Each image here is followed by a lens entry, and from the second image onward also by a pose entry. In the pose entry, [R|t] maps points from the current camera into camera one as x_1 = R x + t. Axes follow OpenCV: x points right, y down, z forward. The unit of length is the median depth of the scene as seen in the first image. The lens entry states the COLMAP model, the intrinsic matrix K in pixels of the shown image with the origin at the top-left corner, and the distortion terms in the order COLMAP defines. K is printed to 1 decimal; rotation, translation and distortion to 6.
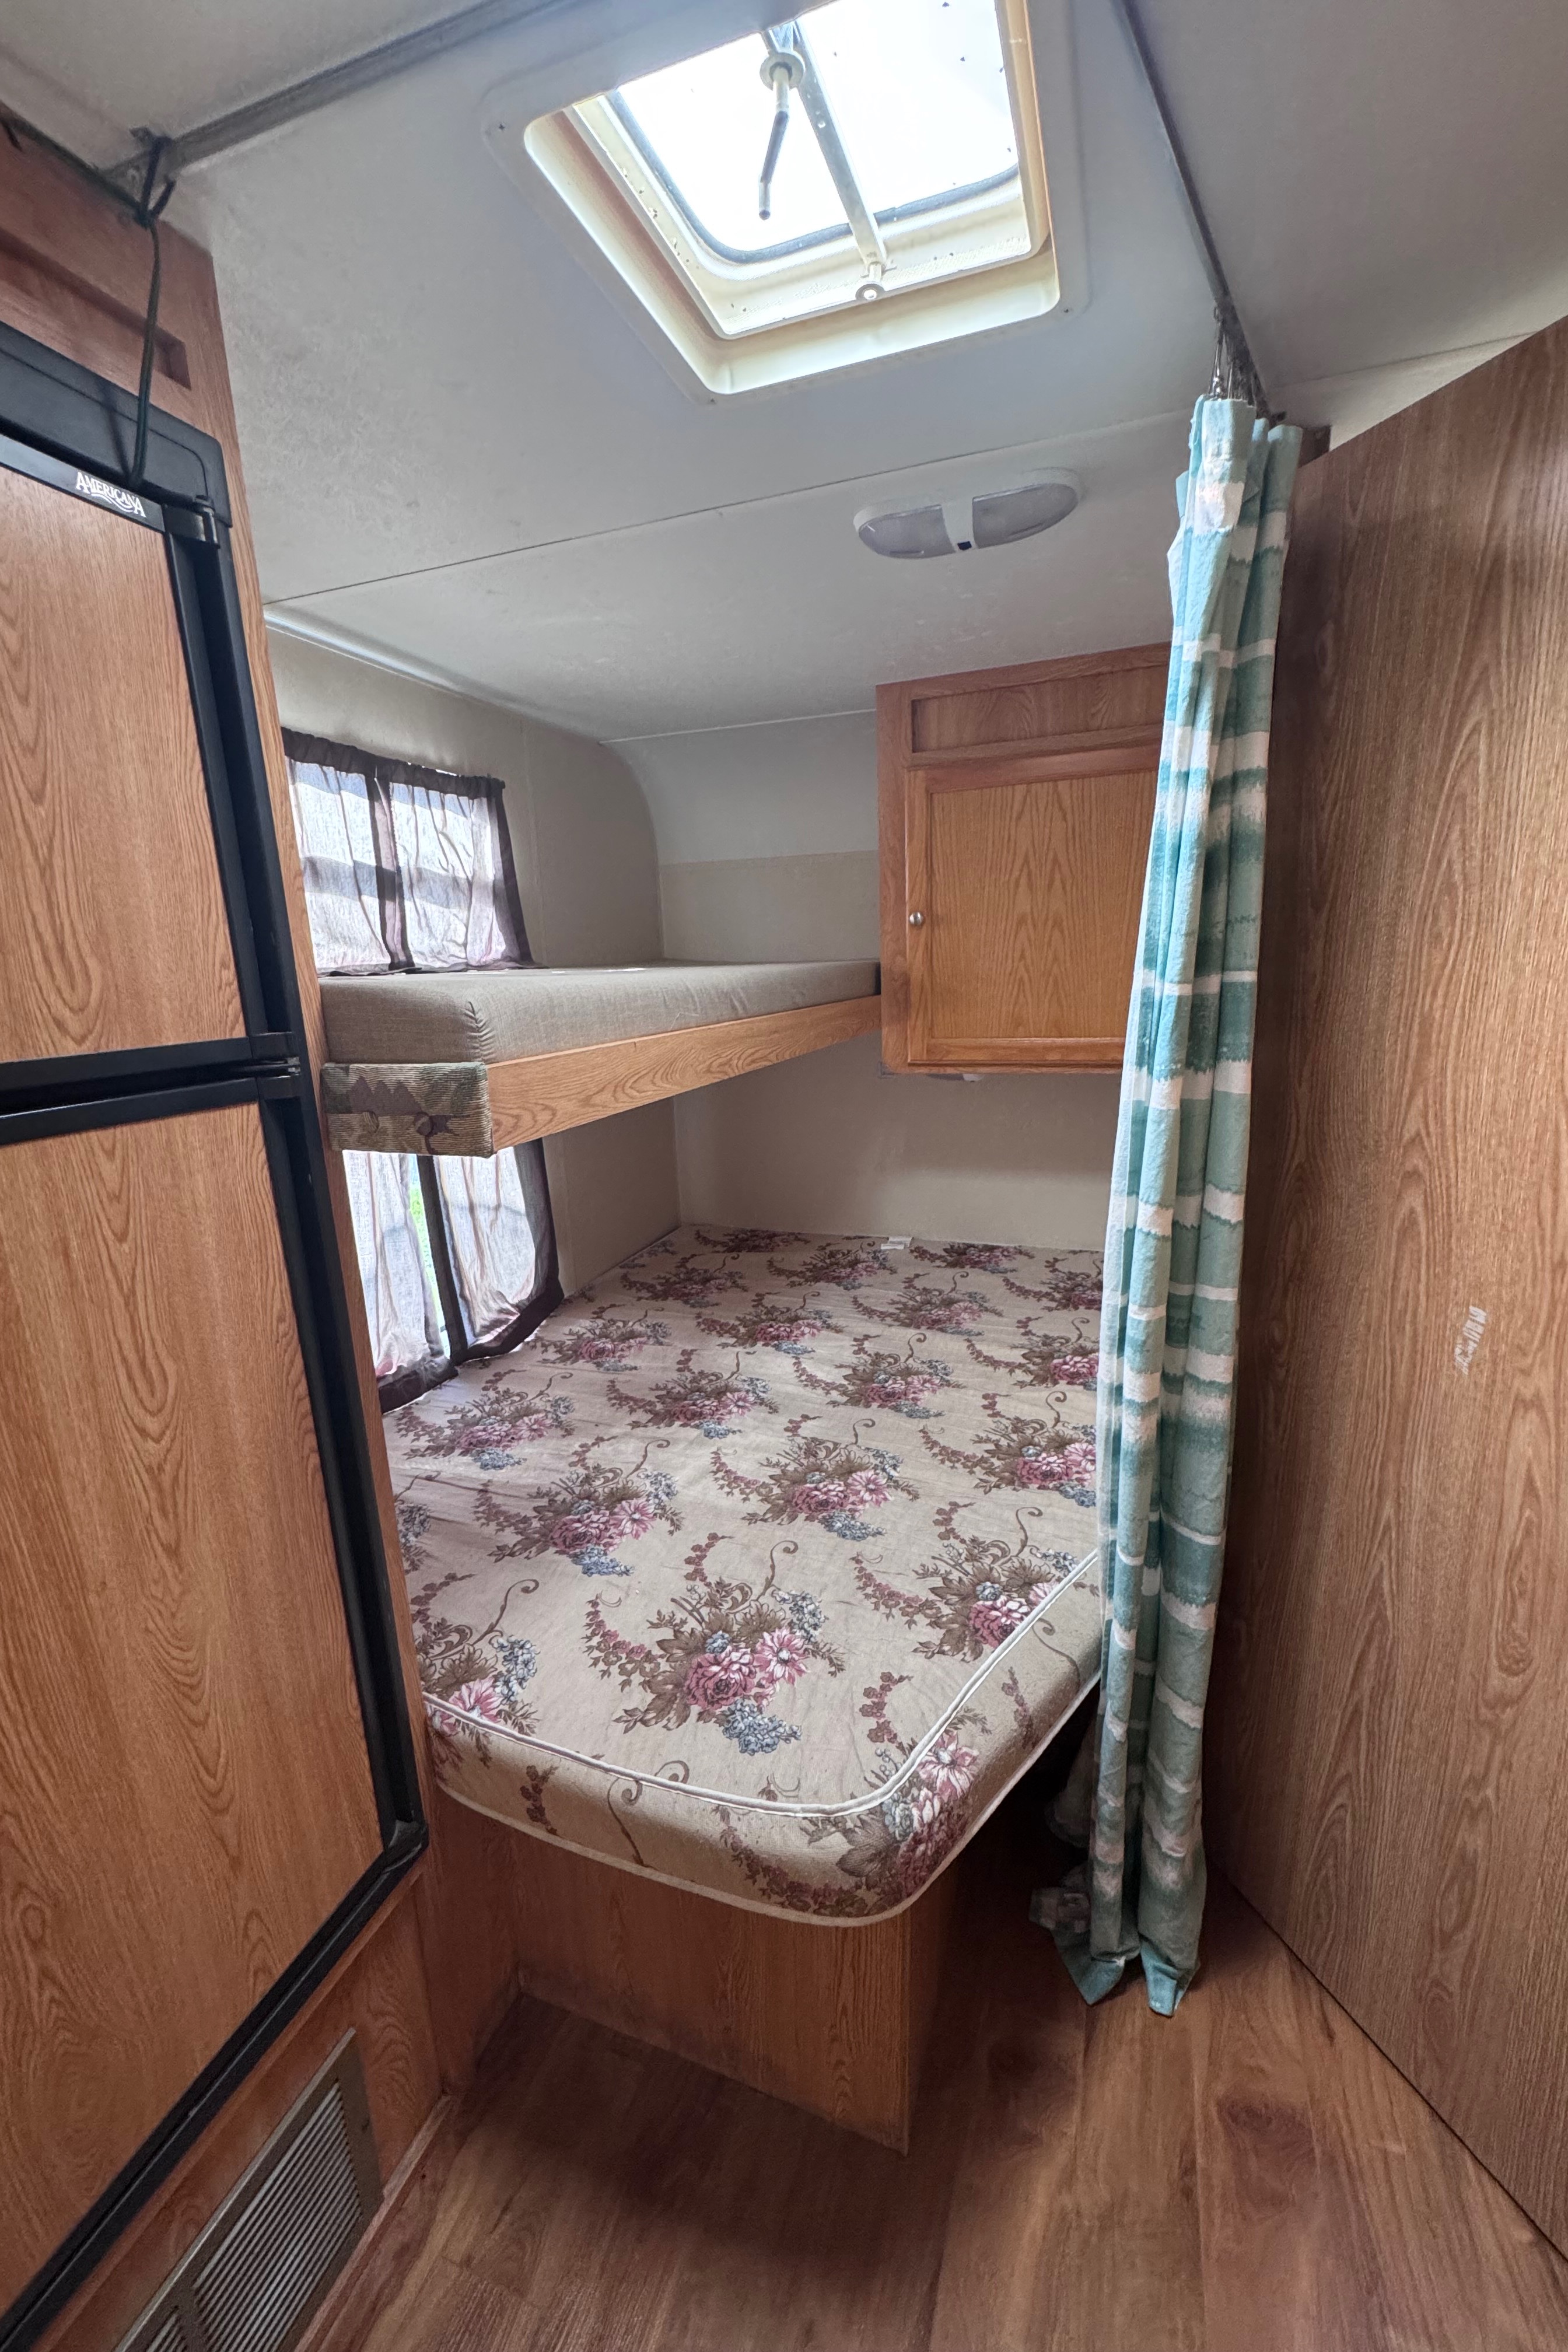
lens RADIAL K [[936.2, 0, 783.4], [0, 936.2, 1173.0], [0, 0, 1]] dist [-0.002629, 0.000217]
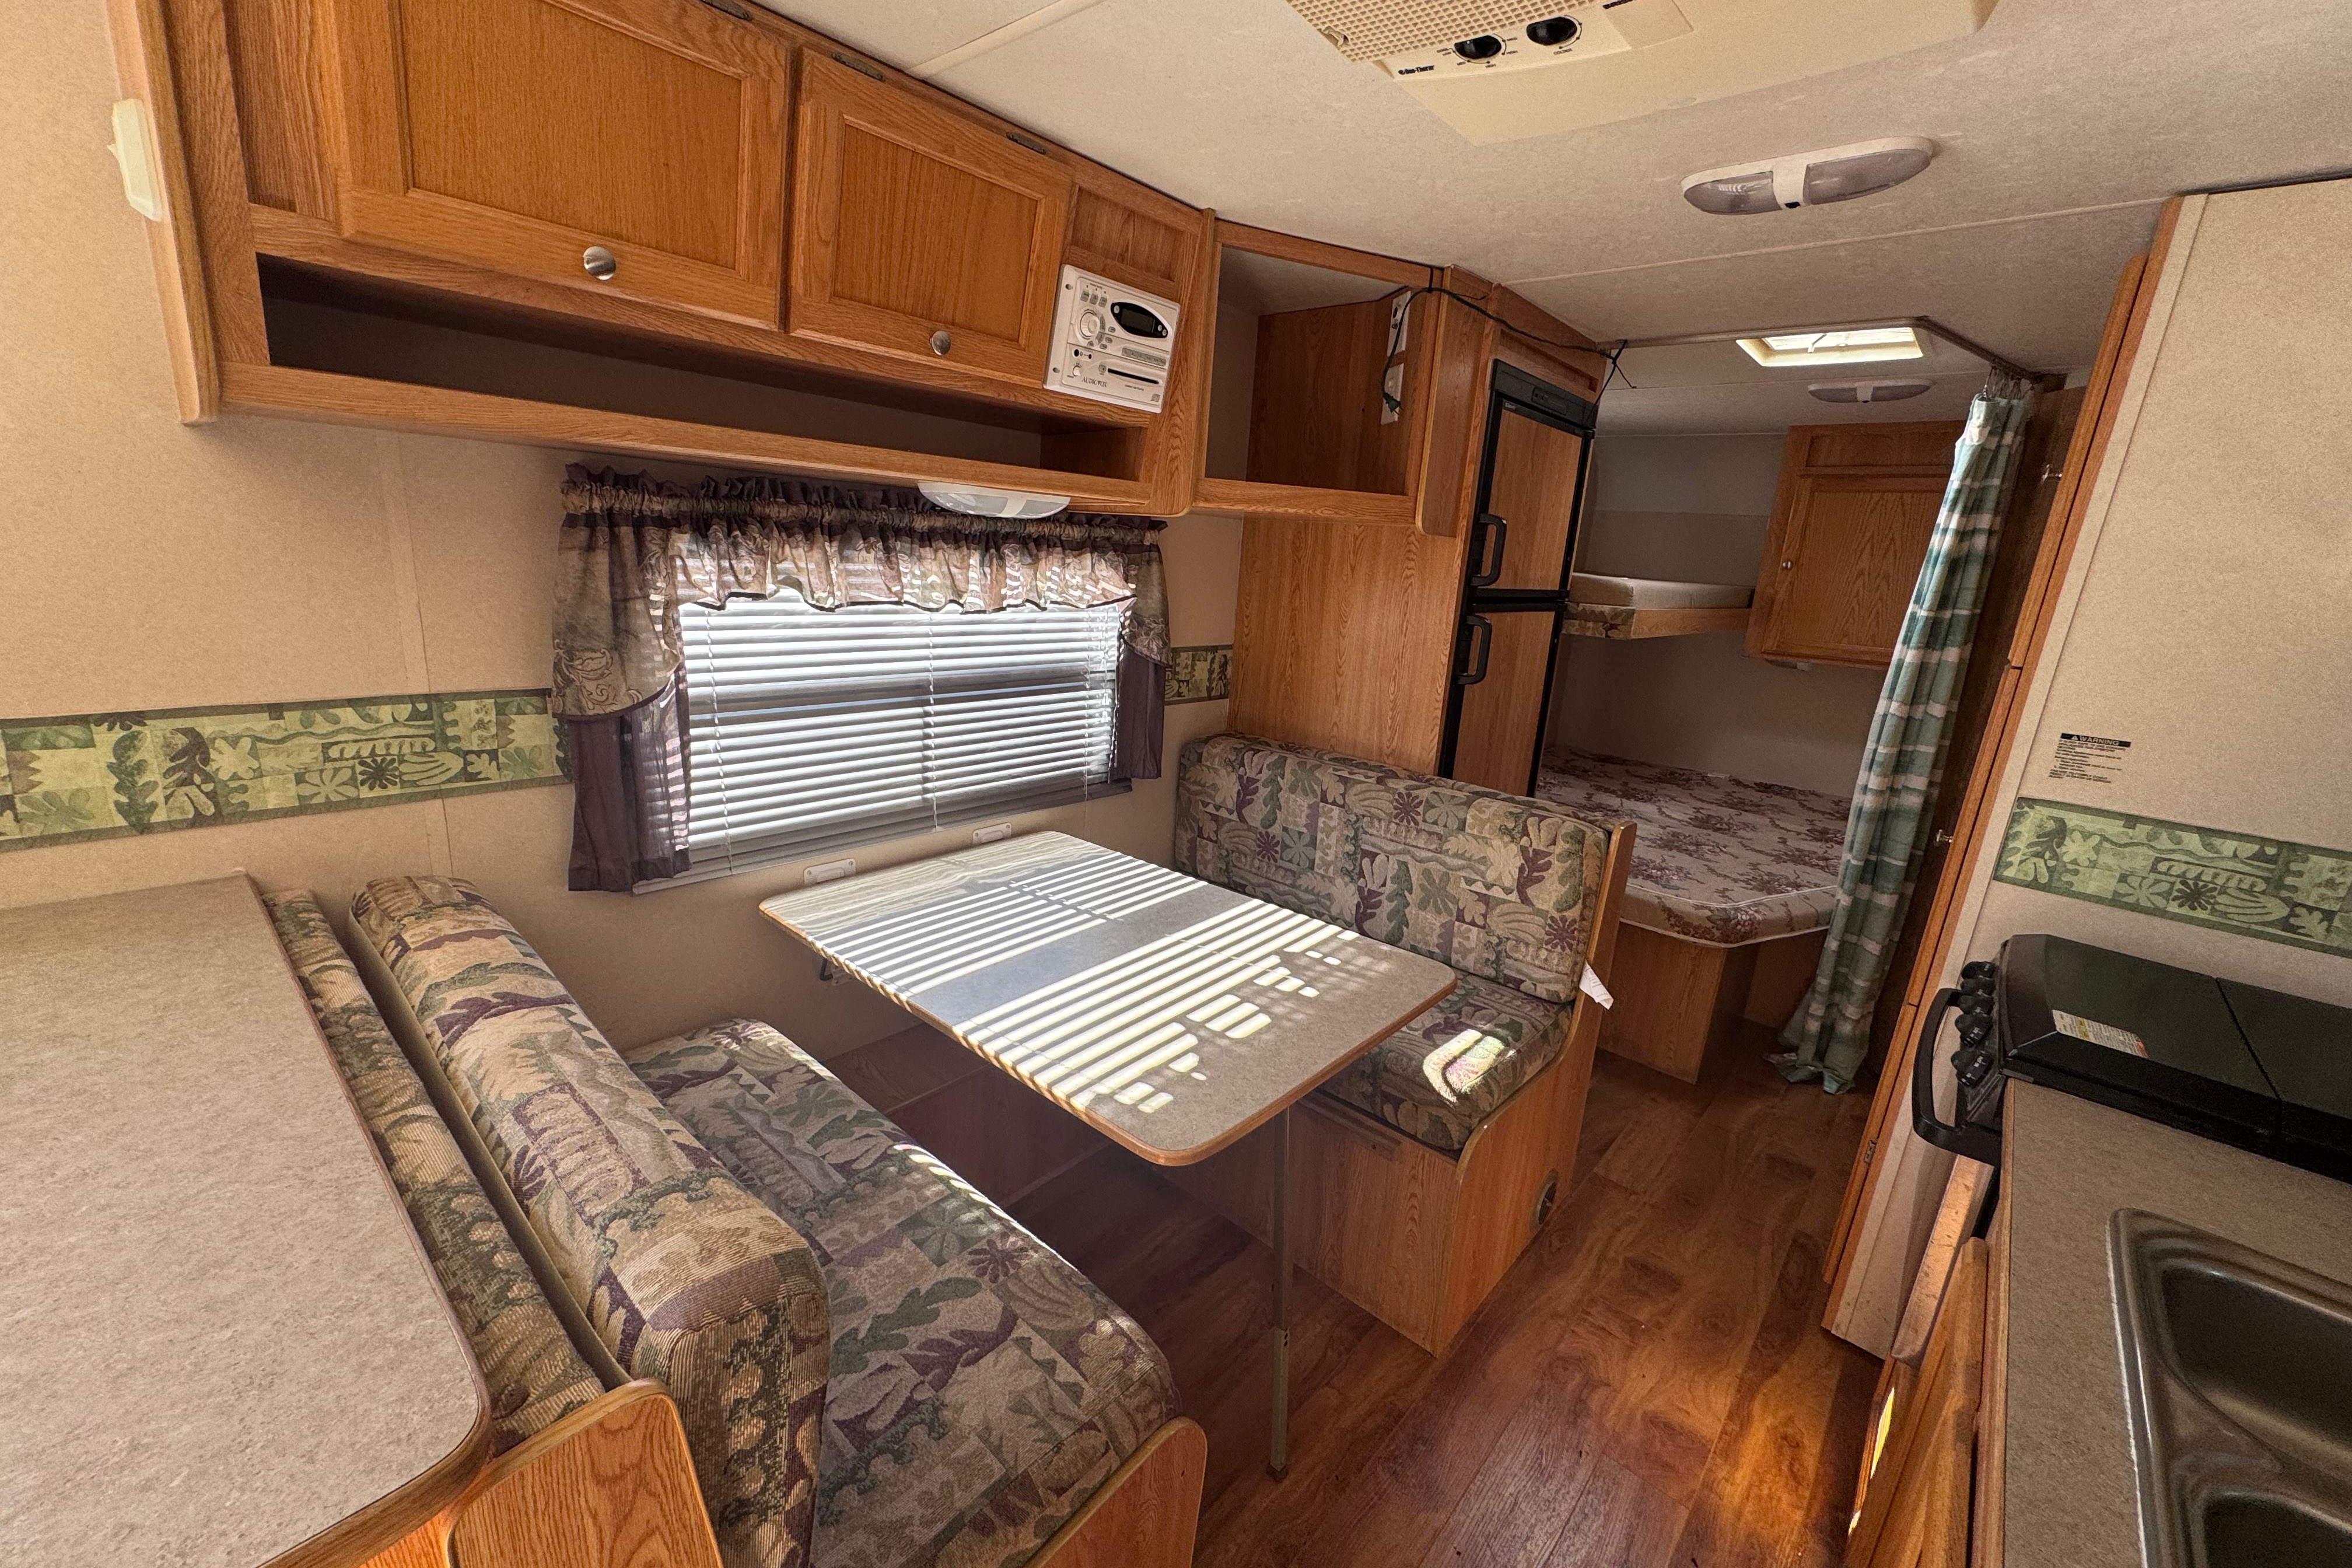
lens RADIAL K [[936.2, 0, 1174.3], [0, 936.2, 779.5], [0, 0, 1]] dist [-0.002629, 0.000217]
pose [[0.923298, 0.181906, -0.338278, -0.421881], [-0.176821, 0.983164, 0.046071, 0.399254], [0.340963, 0.017277, 0.939918, -1.682101]]
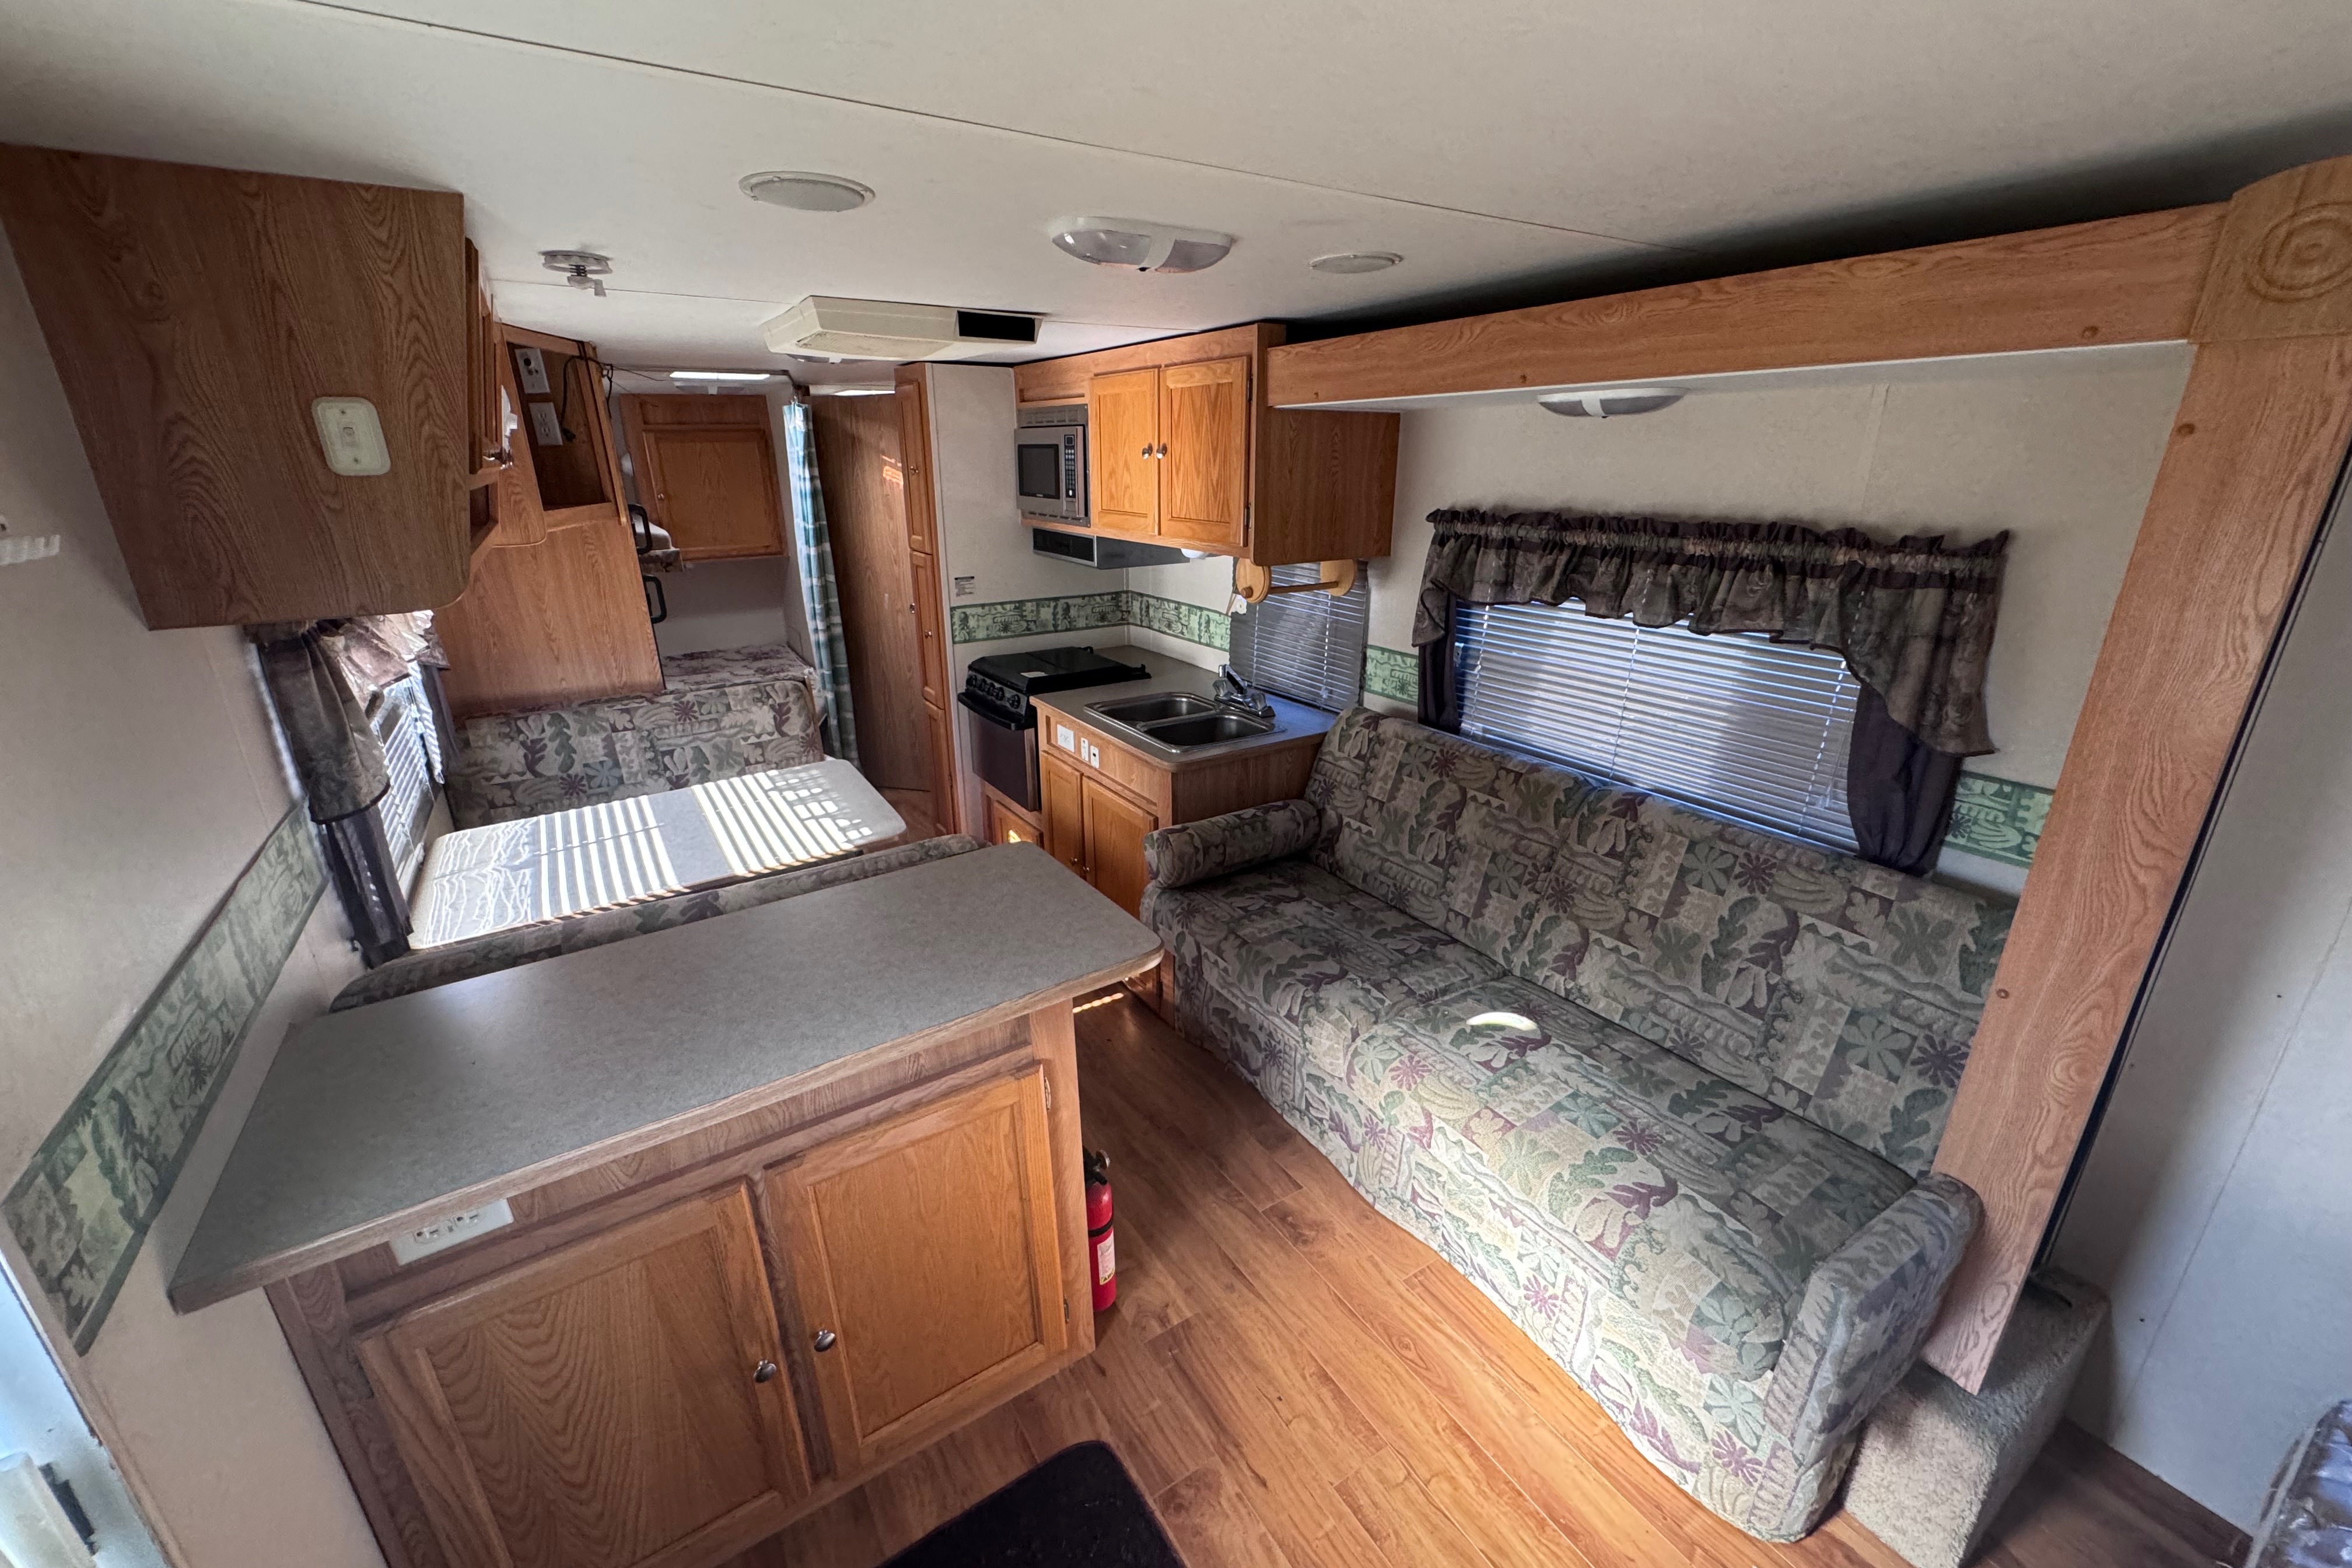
lens RADIAL K [[936.2, 0, 1176.0], [0, 936.2, 782.3], [0, 0, 1]] dist [-0.002629, 0.000217]
pose [[0.606189, -0.239320, 0.758460, -1.841996], [0.171720, 0.970543, 0.168994, 0.443492], [-0.776561, 0.027800, 0.629428, -2.604775]]
